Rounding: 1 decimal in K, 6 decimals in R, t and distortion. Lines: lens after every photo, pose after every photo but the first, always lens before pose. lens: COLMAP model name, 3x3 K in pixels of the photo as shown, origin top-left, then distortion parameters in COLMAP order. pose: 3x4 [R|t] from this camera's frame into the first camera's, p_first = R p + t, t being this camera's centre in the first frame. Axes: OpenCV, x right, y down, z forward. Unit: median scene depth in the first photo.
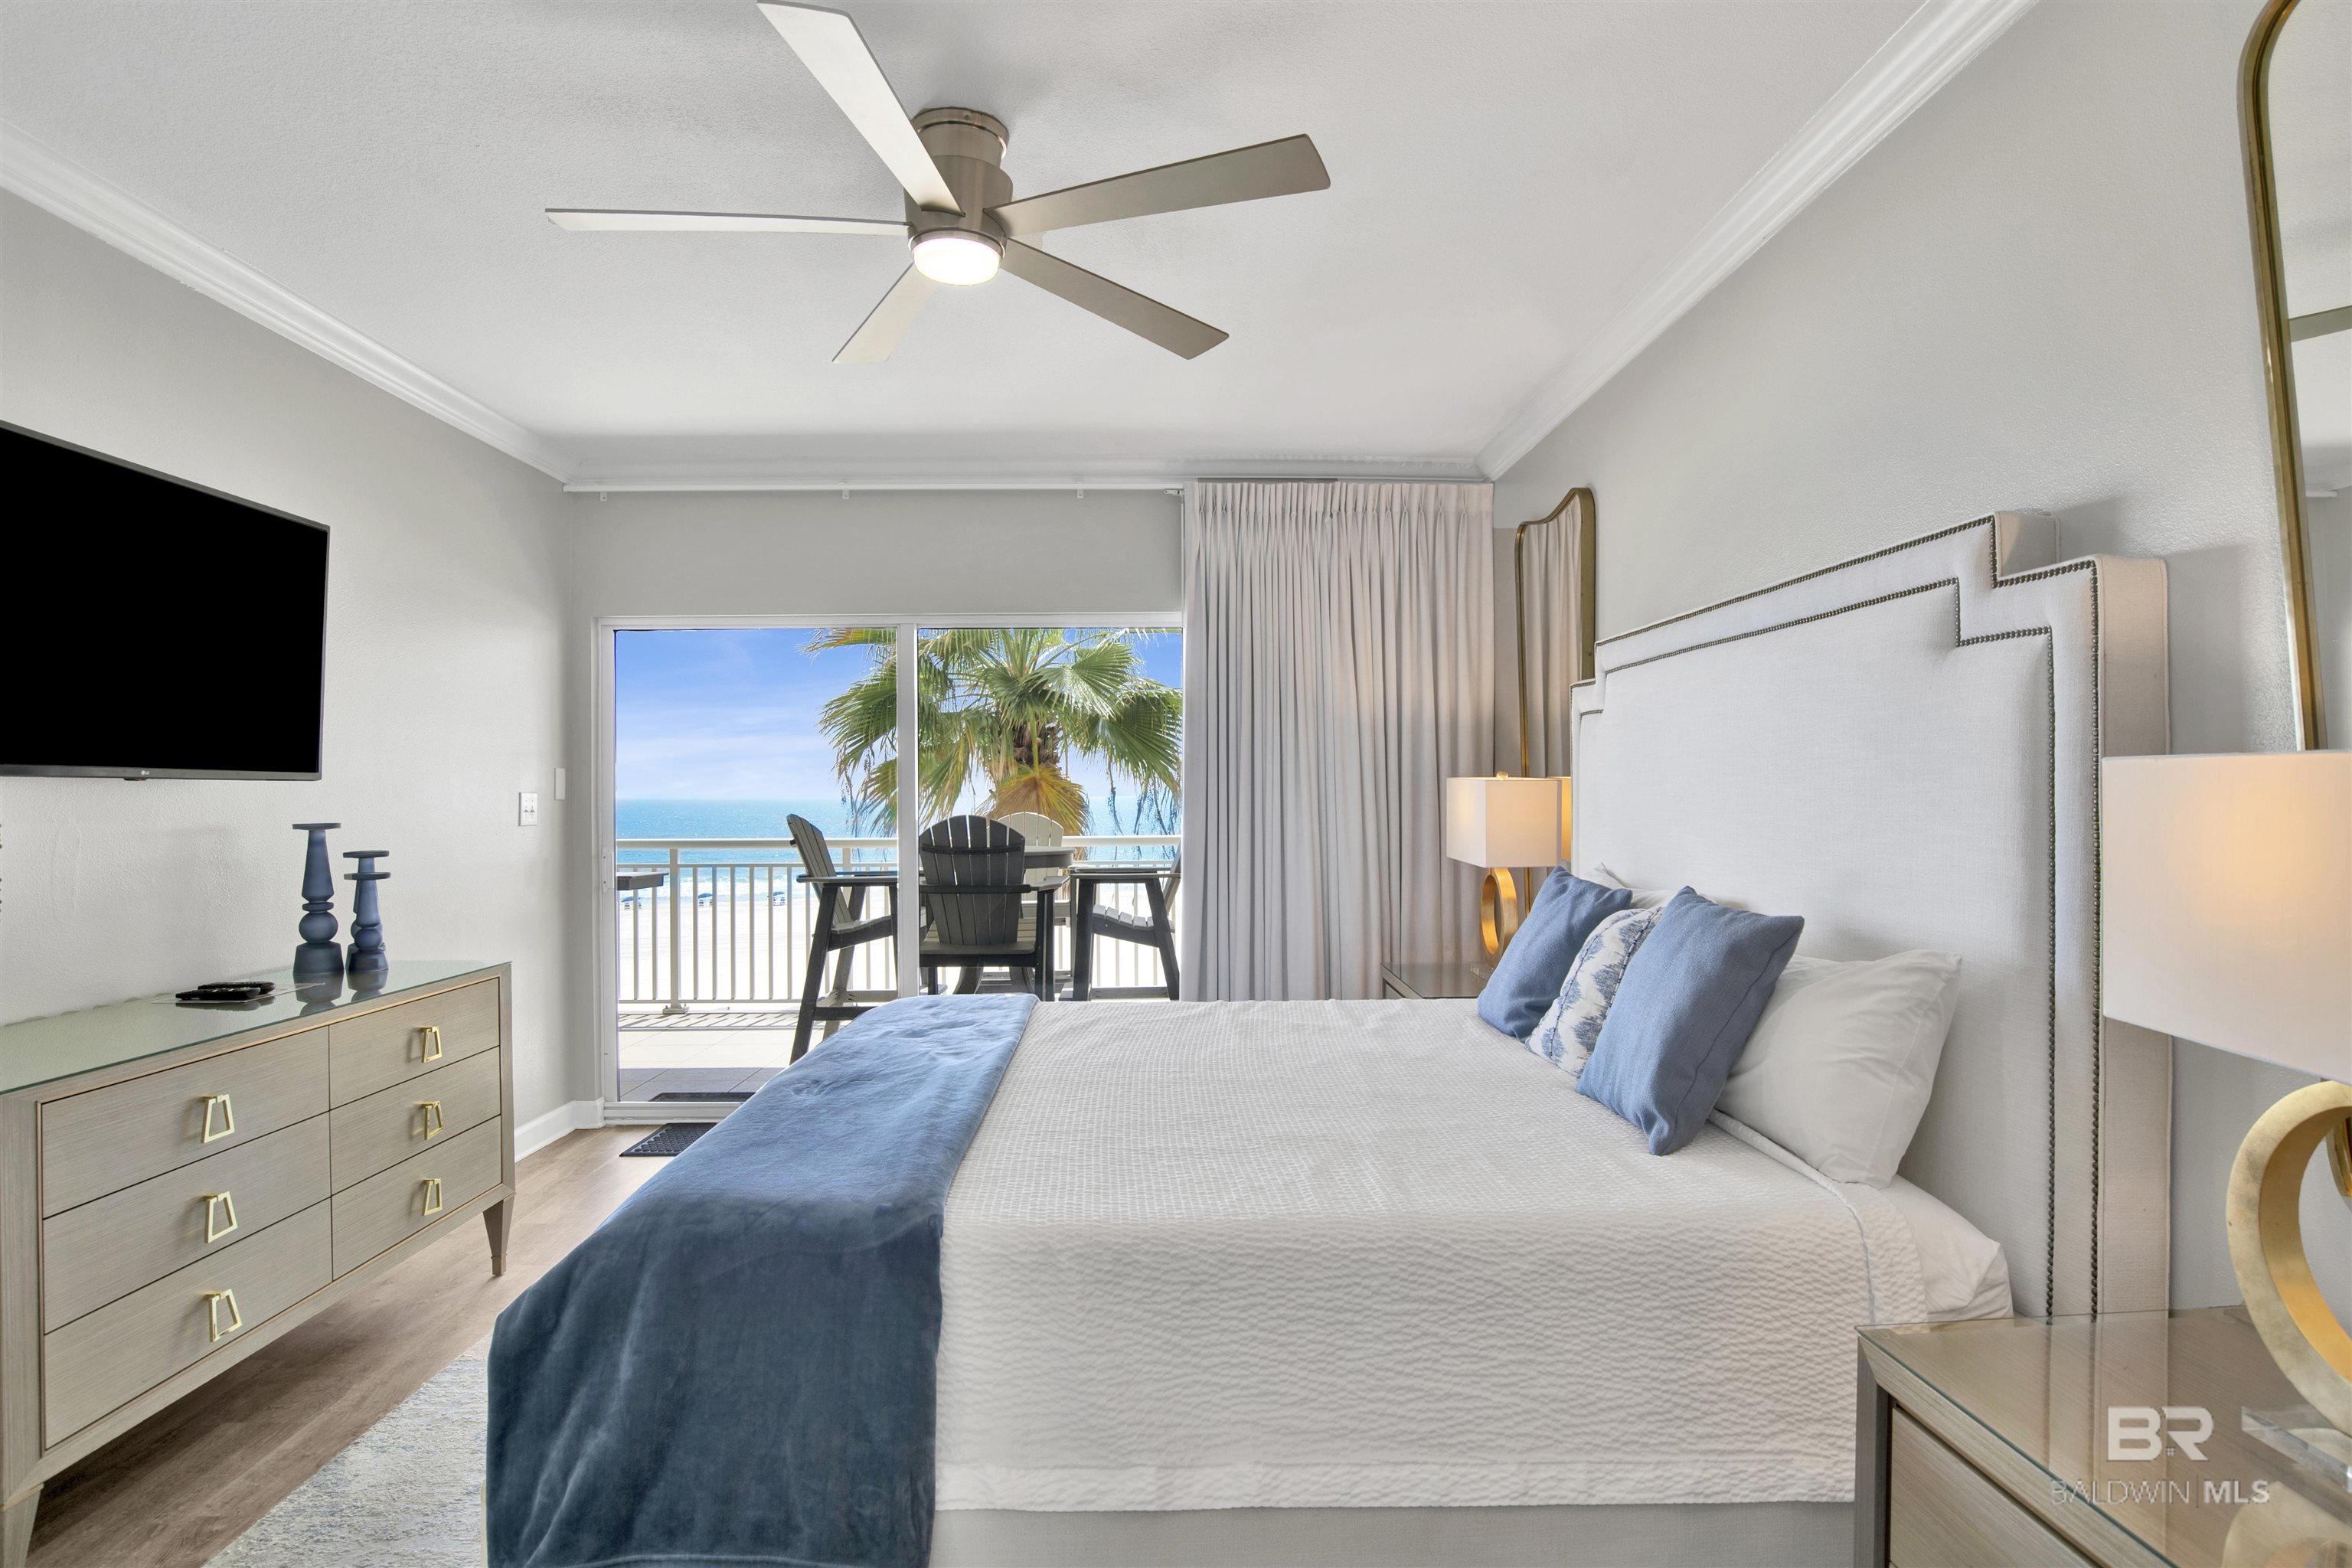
lens RADIAL K [[1236.3, 0, 1183.6], [0, 1236.3, 777.5], [0, 0, 1]] dist [-0.083507, 0.030383]
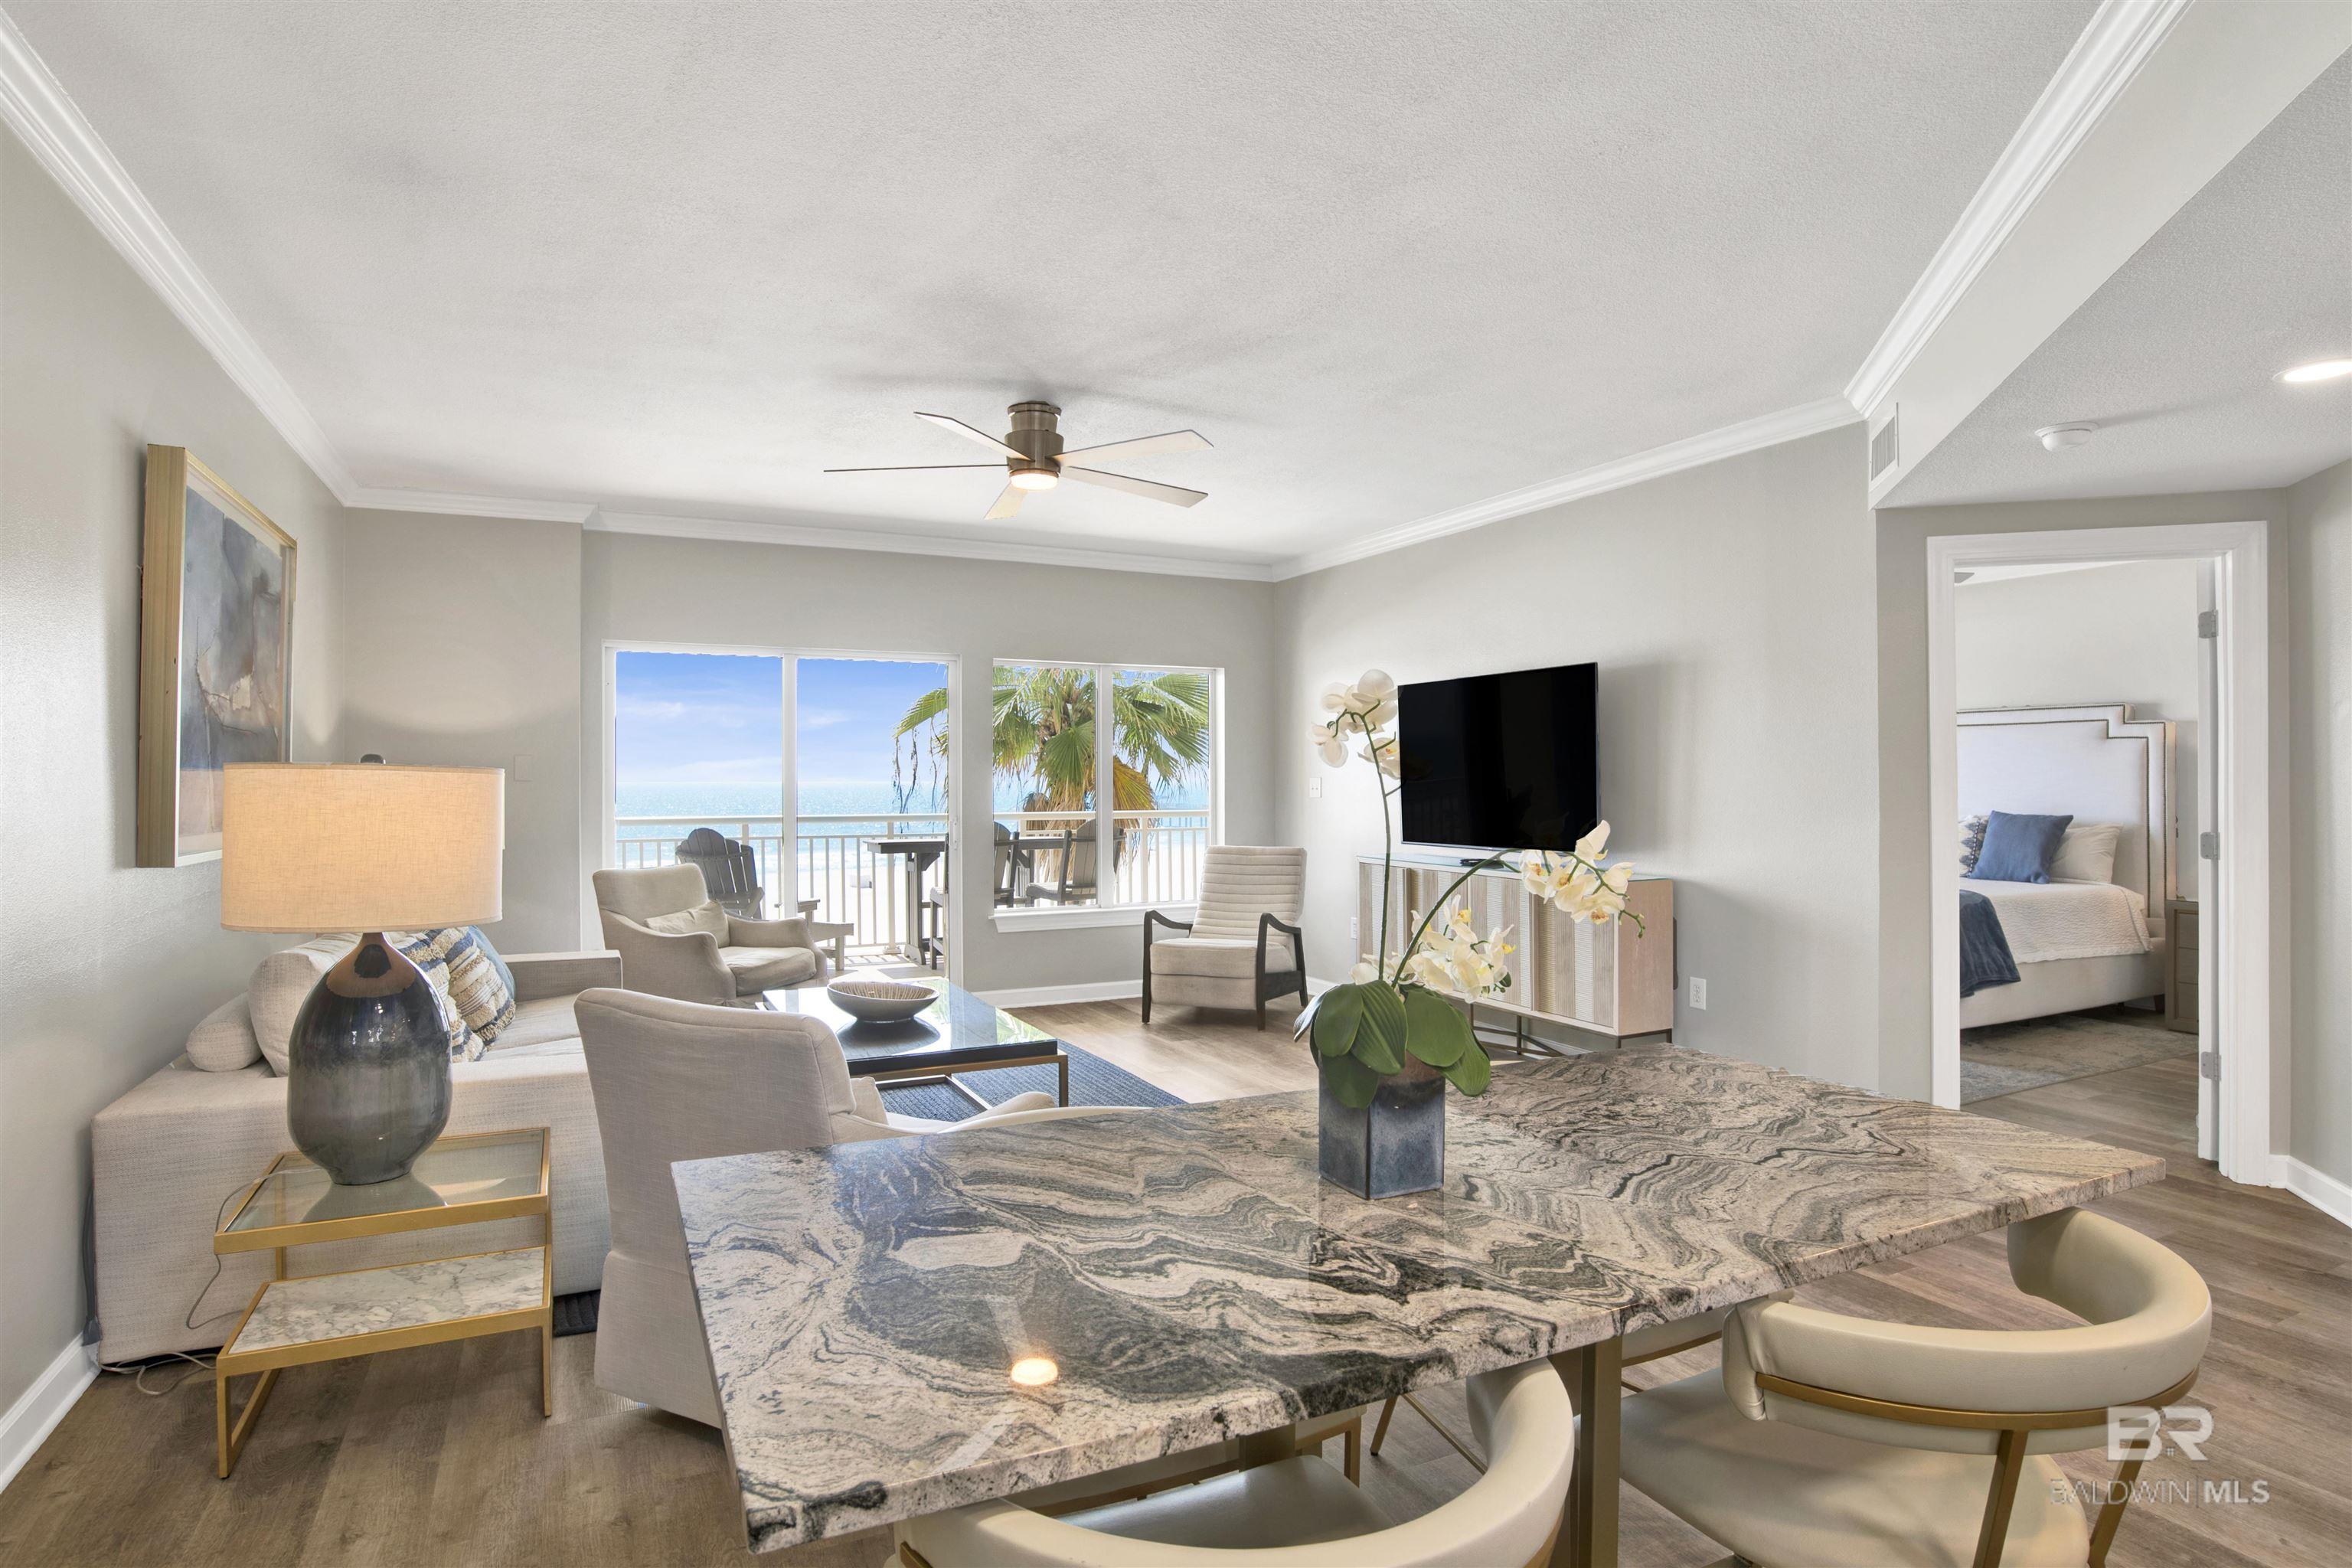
lens RADIAL K [[1225.5, 0, 1176.0], [0, 1225.5, 784.0], [0, 0, 1]] dist [-0.076142, 0.030258]
pose [[0.909798, 0.006721, 0.414996, -1.413881], [-0.011128, 0.999904, 0.008202, 0.011844], [-0.414901, -0.012080, 0.909786, -0.447263]]
